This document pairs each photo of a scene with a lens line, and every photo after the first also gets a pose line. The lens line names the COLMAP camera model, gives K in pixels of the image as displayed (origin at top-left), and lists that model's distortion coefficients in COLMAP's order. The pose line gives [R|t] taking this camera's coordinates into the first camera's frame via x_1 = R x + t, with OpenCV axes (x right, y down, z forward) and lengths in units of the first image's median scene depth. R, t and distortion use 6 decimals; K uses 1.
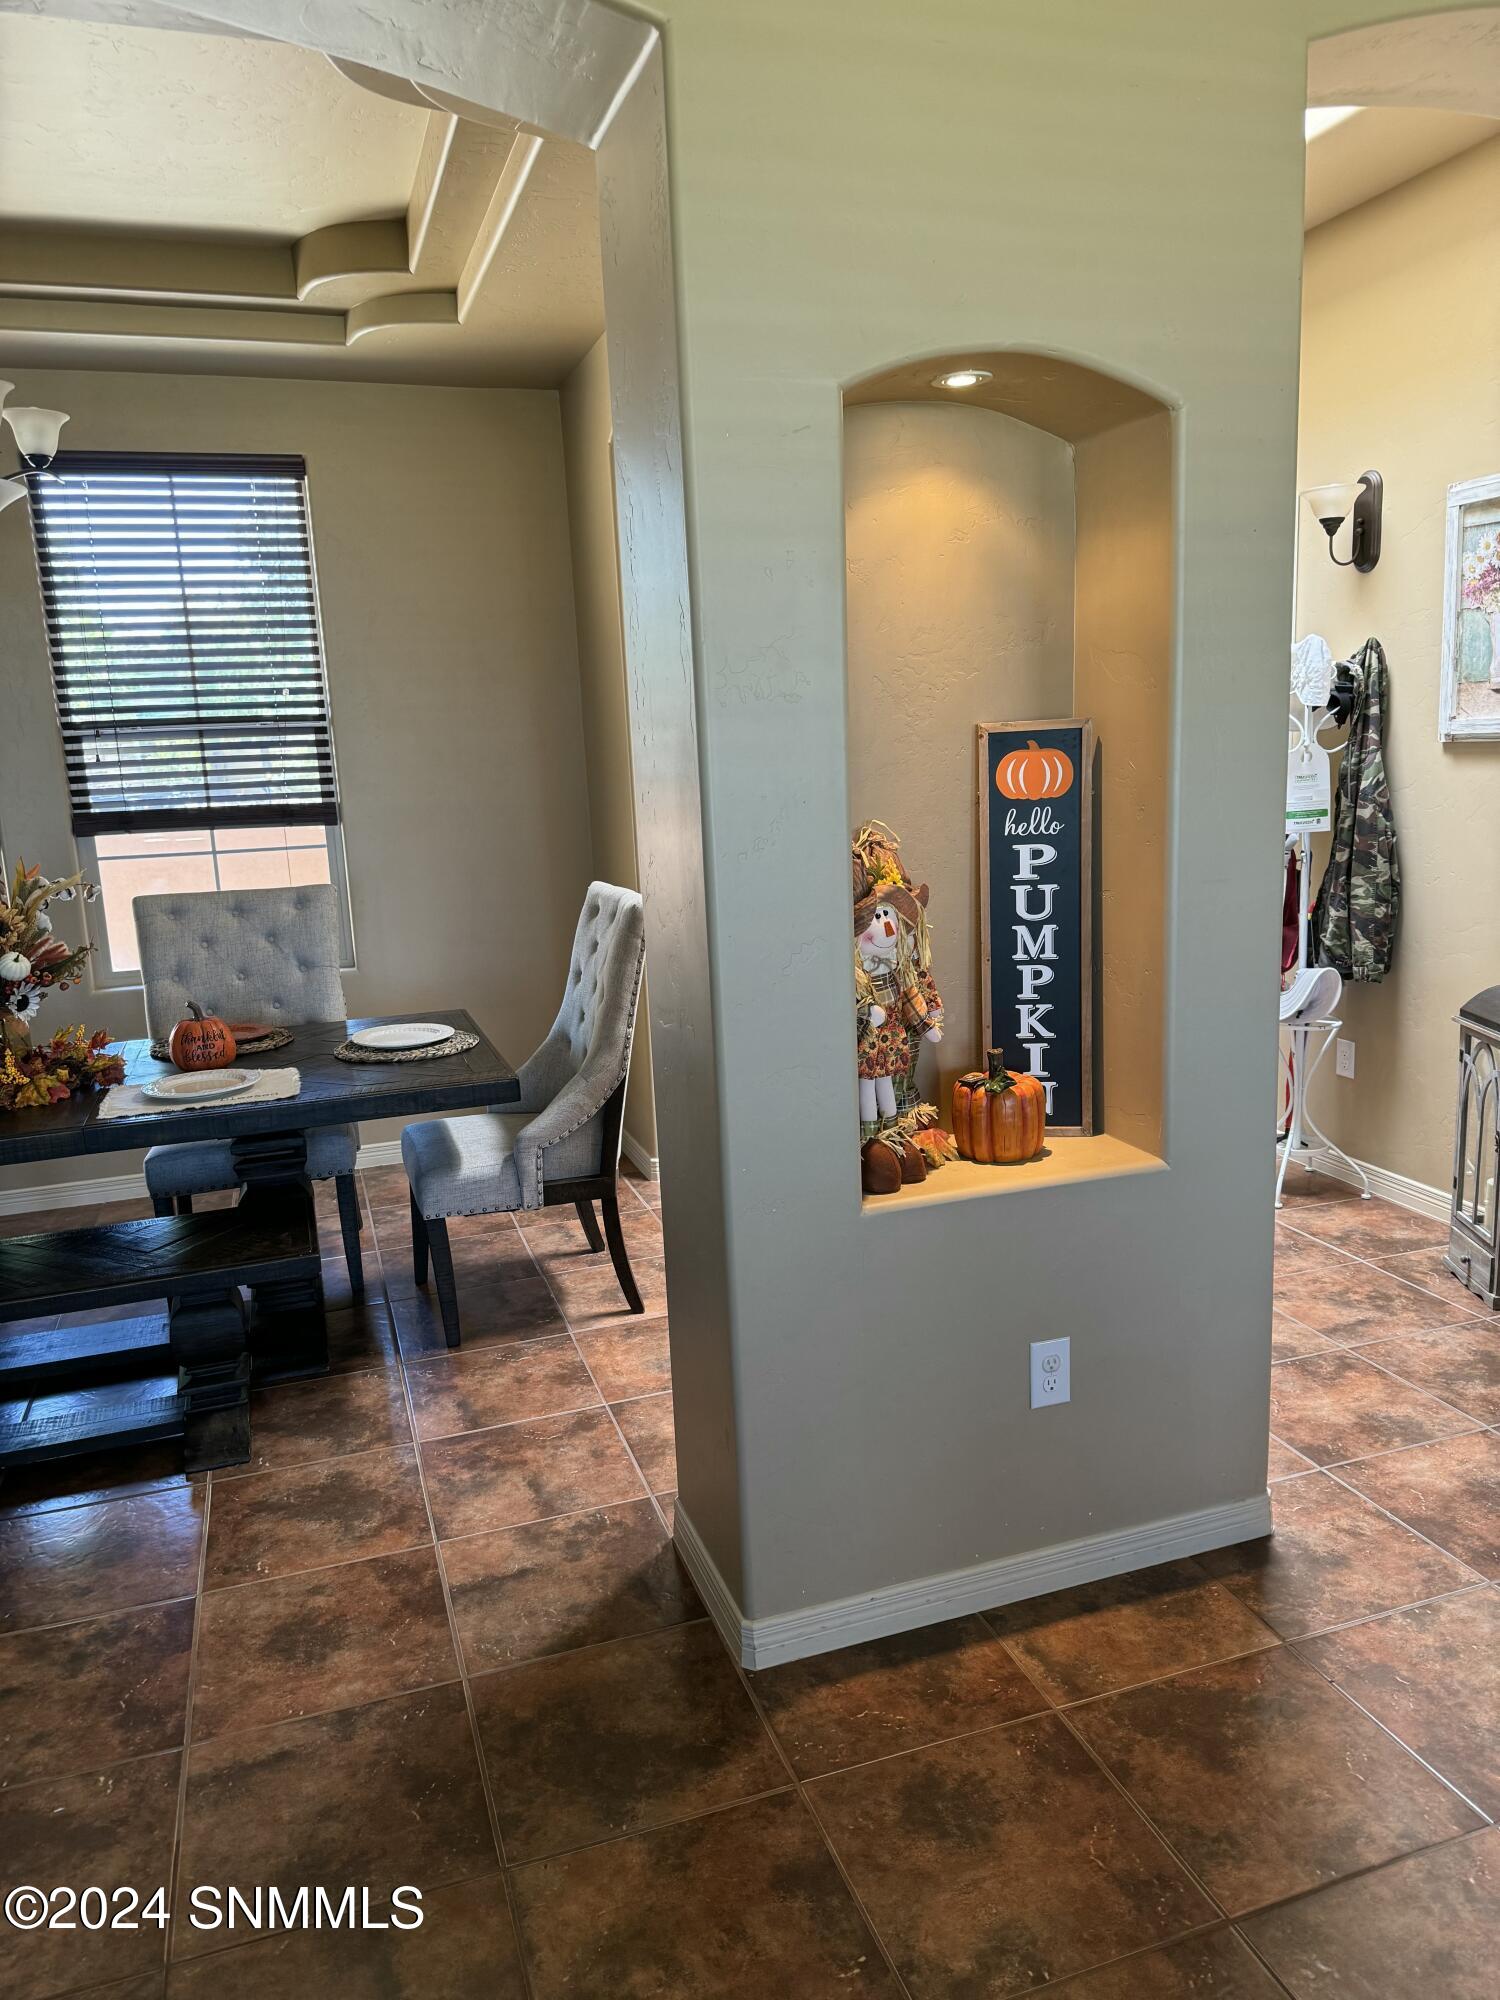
lens RADIAL K [[1412.9, 0, 777.2], [0, 1412.9, 1010.0], [0, 0, 1]] dist [0.063923, -0.092867]
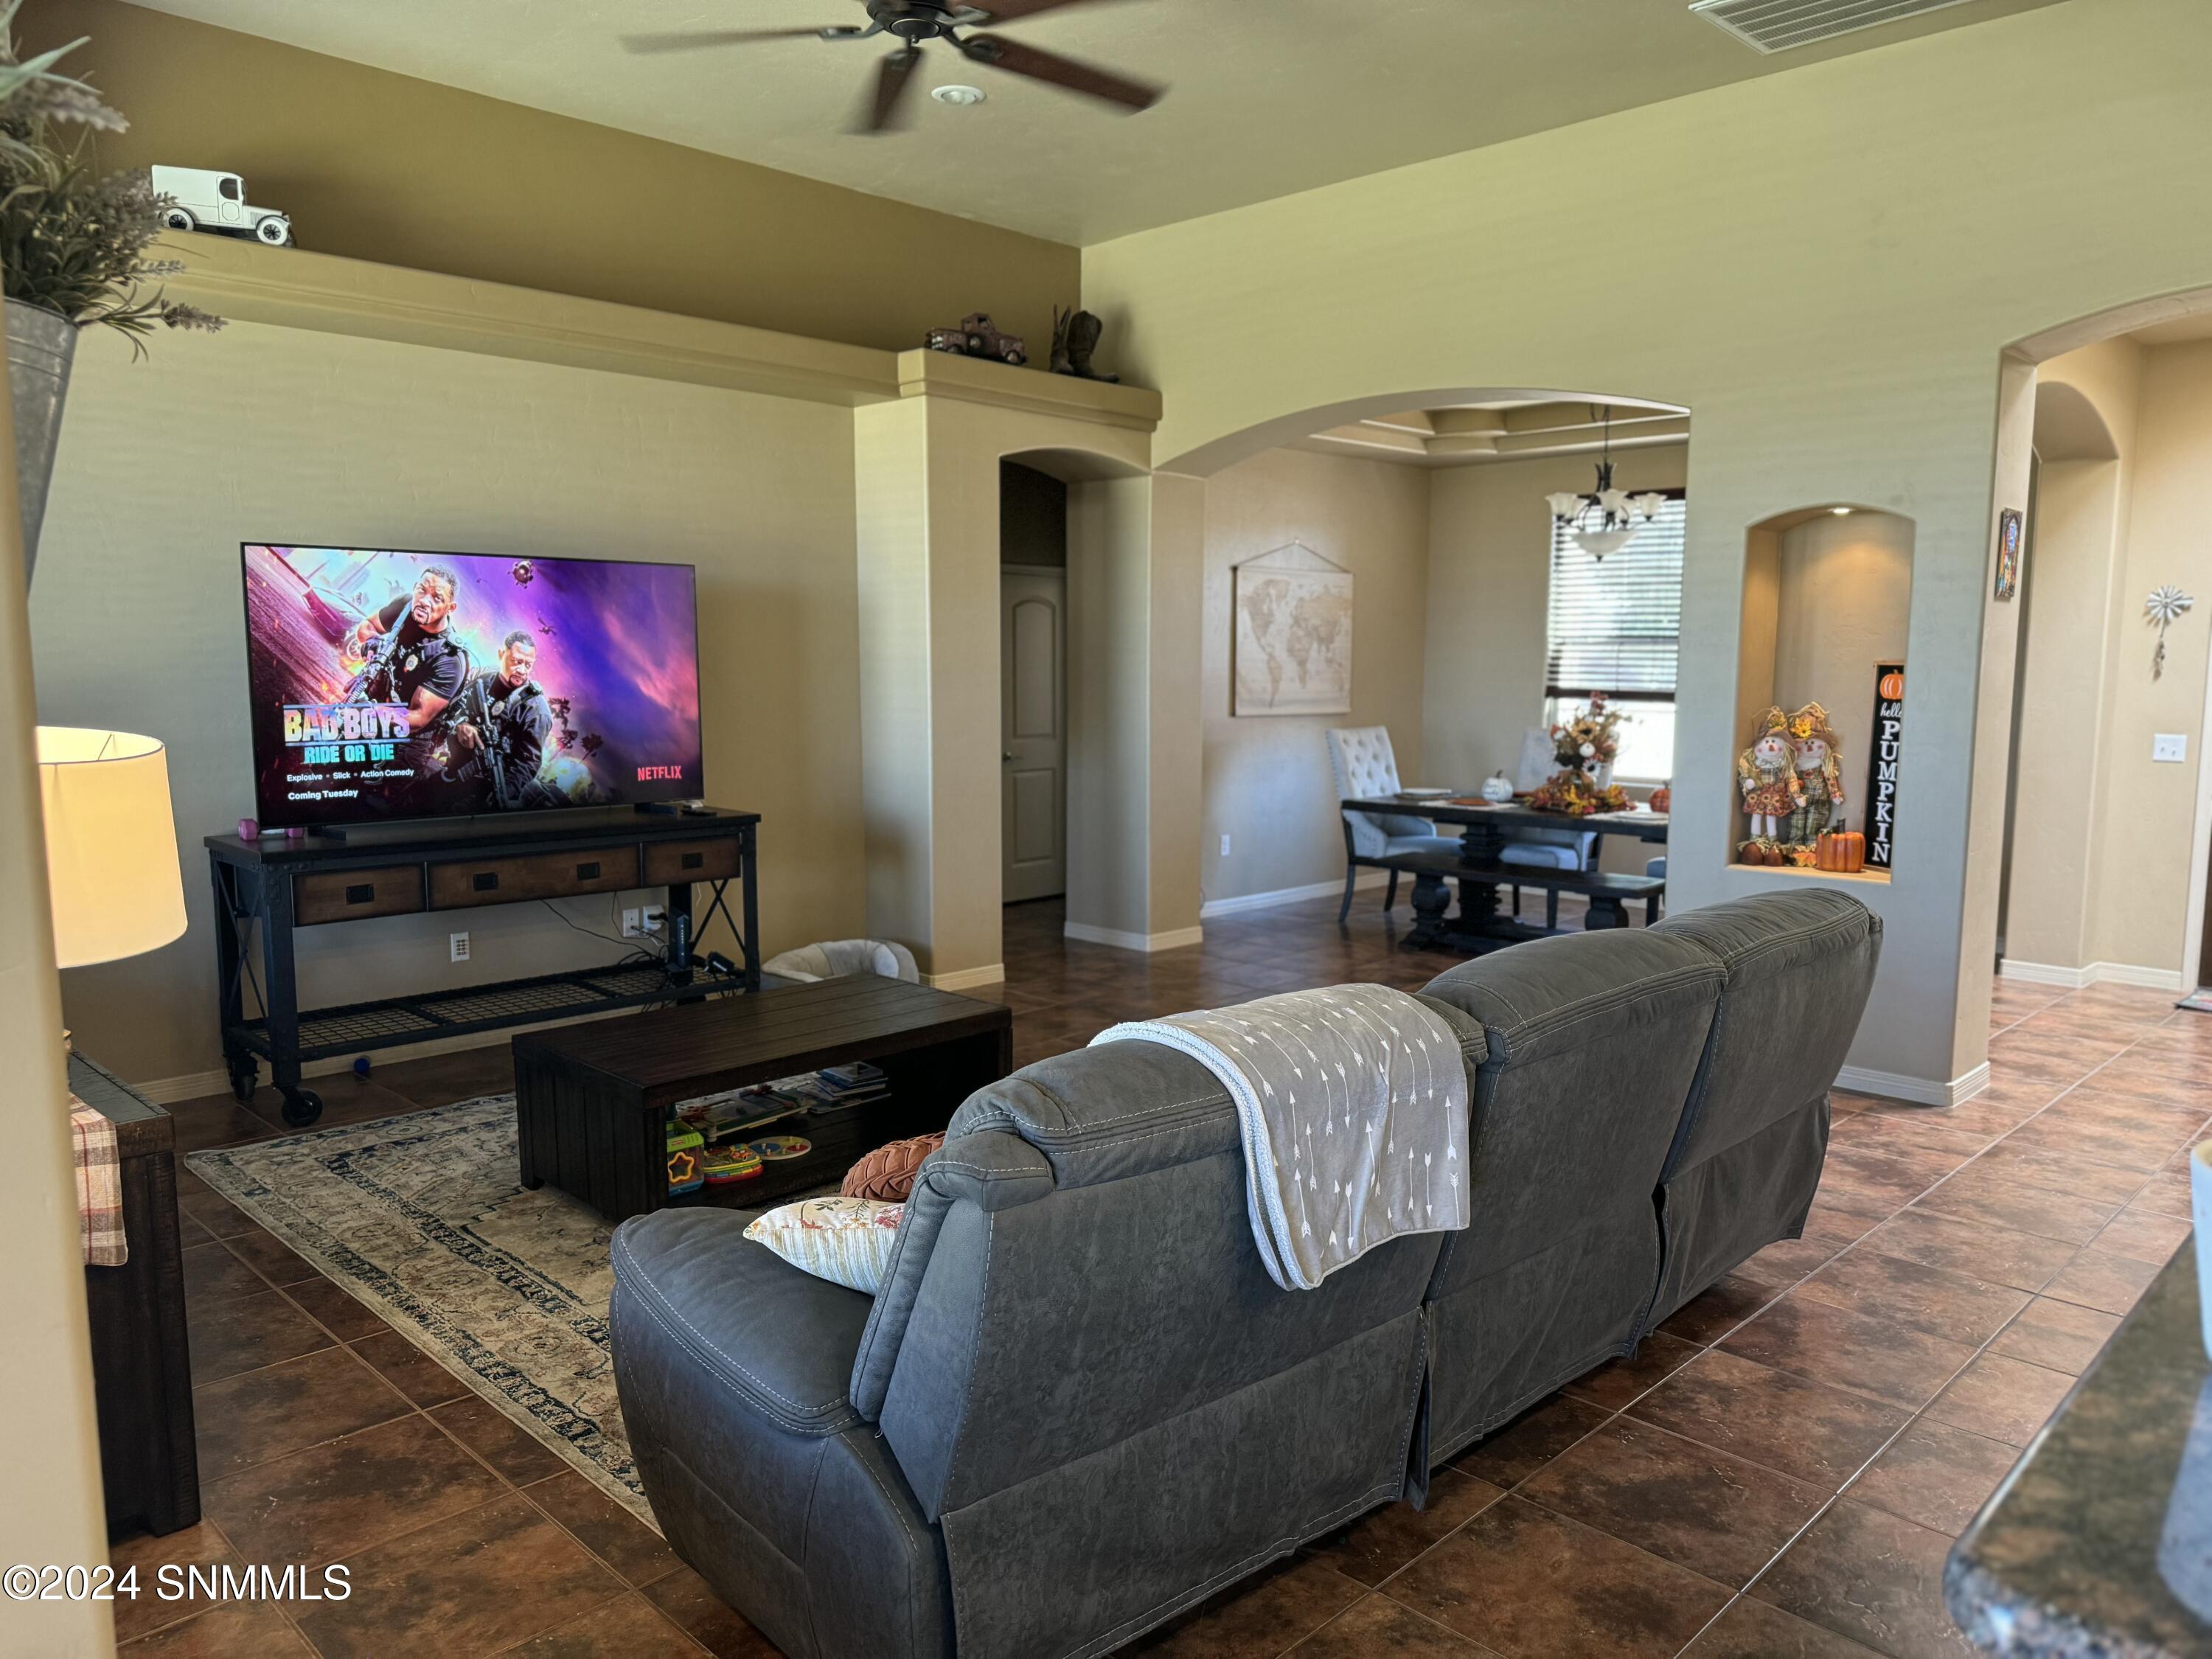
lens RADIAL K [[1562.7, 0, 1054.2], [0, 1562.7, 863.9], [0, 0, 1]] dist [0.063923, -0.092867]
pose [[0.418711, 0.164643, -0.893070, 1.224634], [-0.195190, 0.976759, 0.088558, 0.080493], [0.886894, 0.137238, 0.441117, -0.716540]]
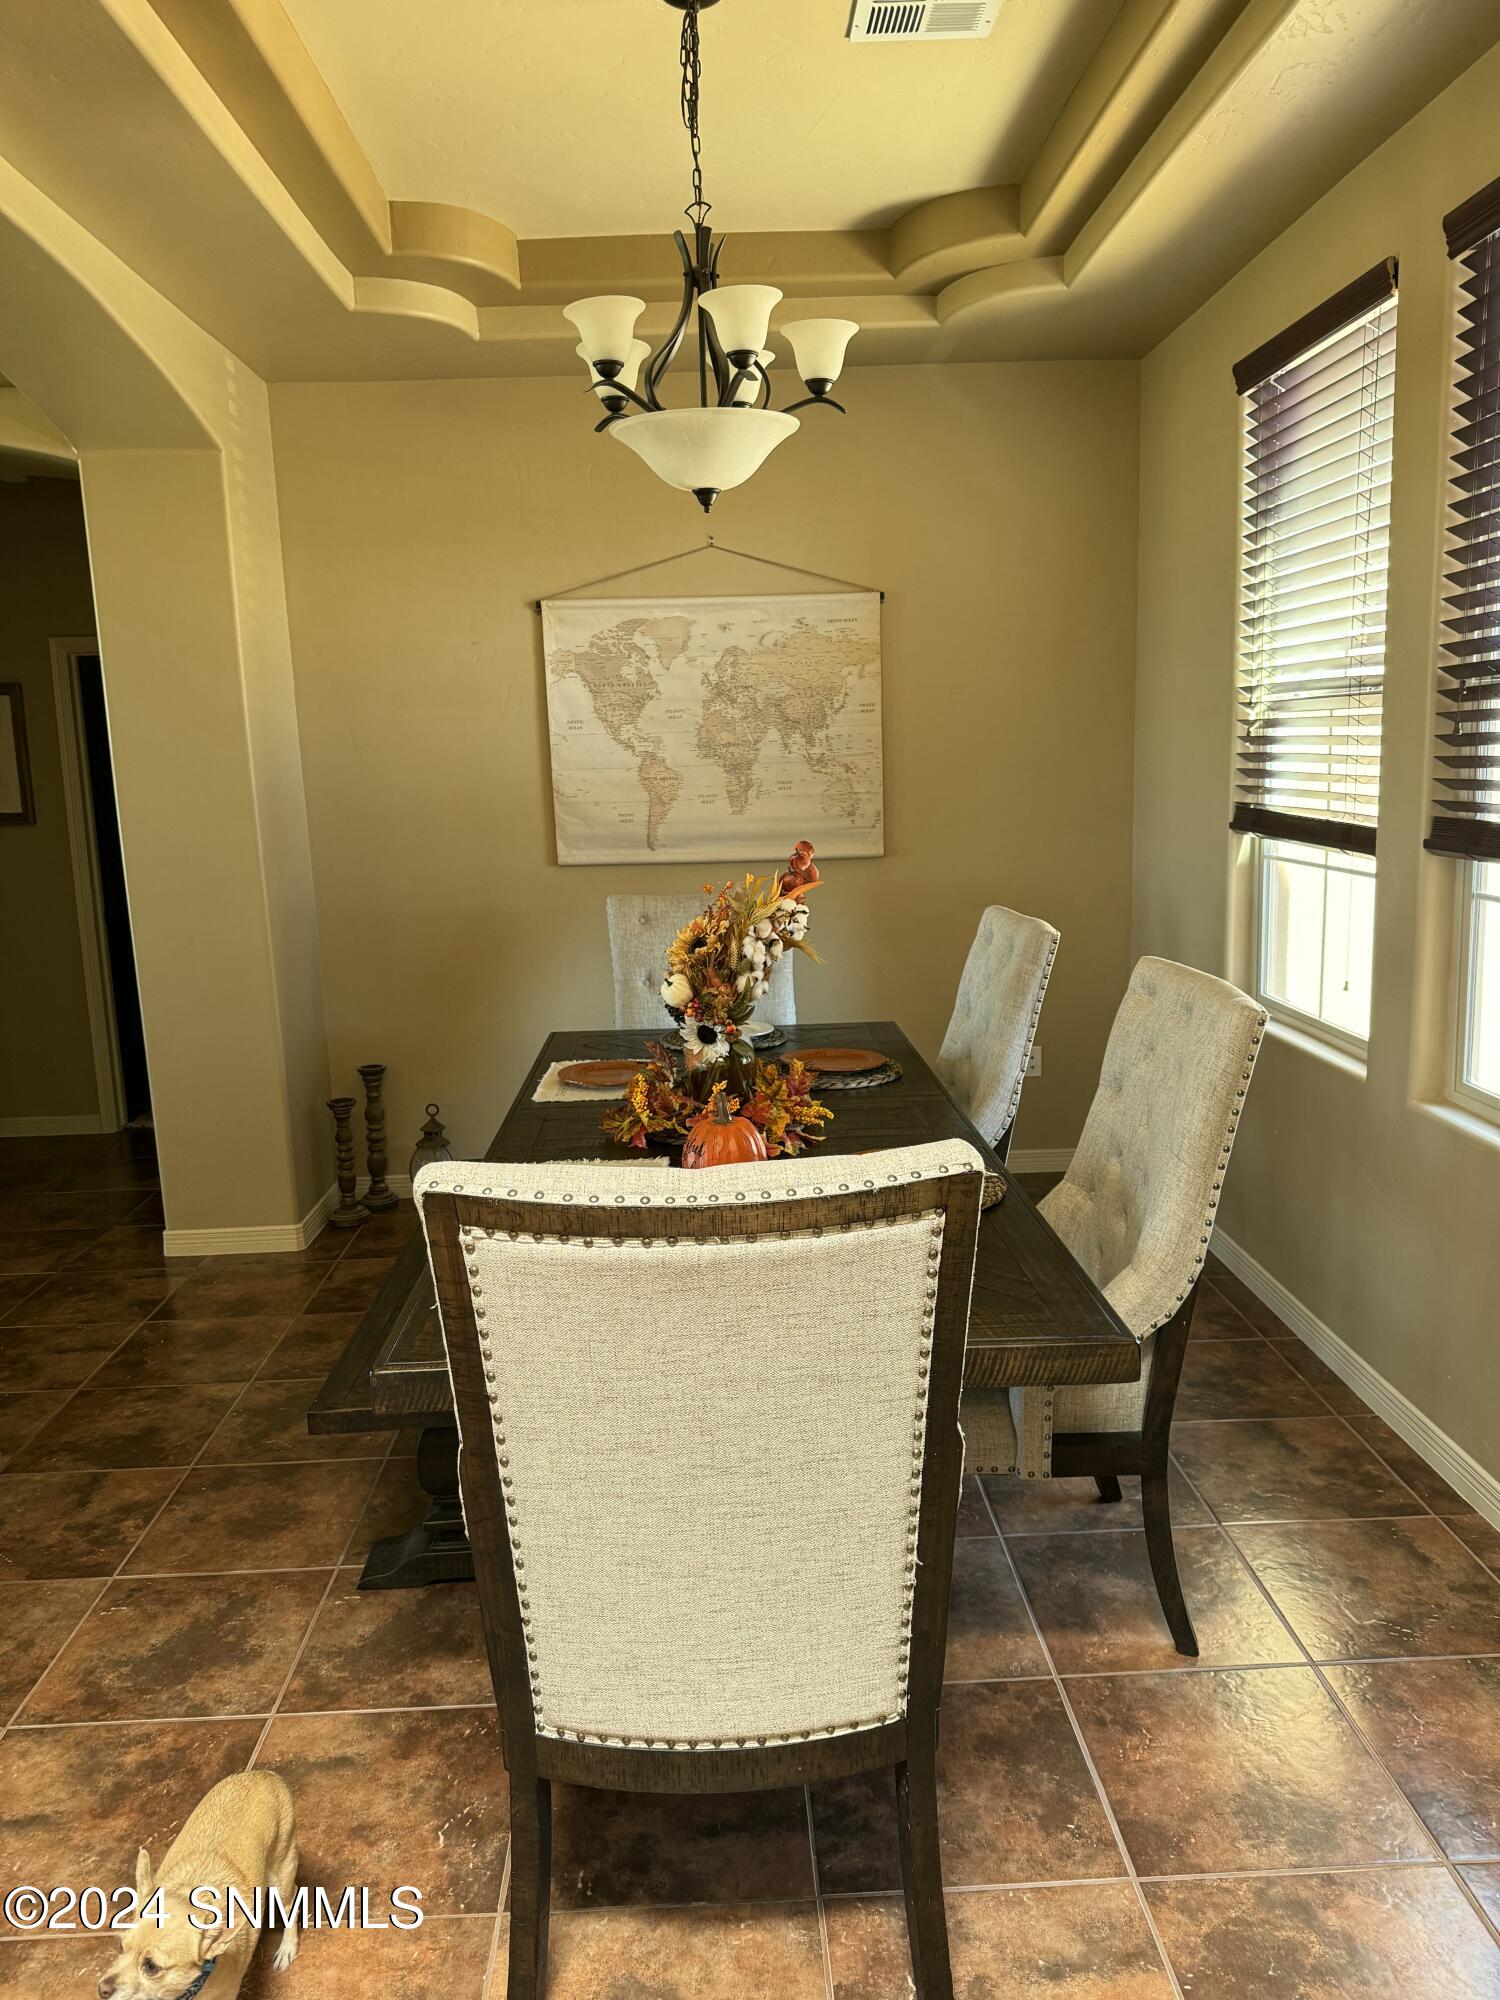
lens RADIAL K [[1412.9, 0, 737.4], [0, 1412.9, 1009.4], [0, 0, 1]] dist [0.063923, -0.092867]
pose [[-0.306362, 0.211911, -0.928028, 0.240404], [-0.141153, 0.954016, 0.264443, -0.234656], [0.941392, 0.212009, -0.262363, 1.183538]]
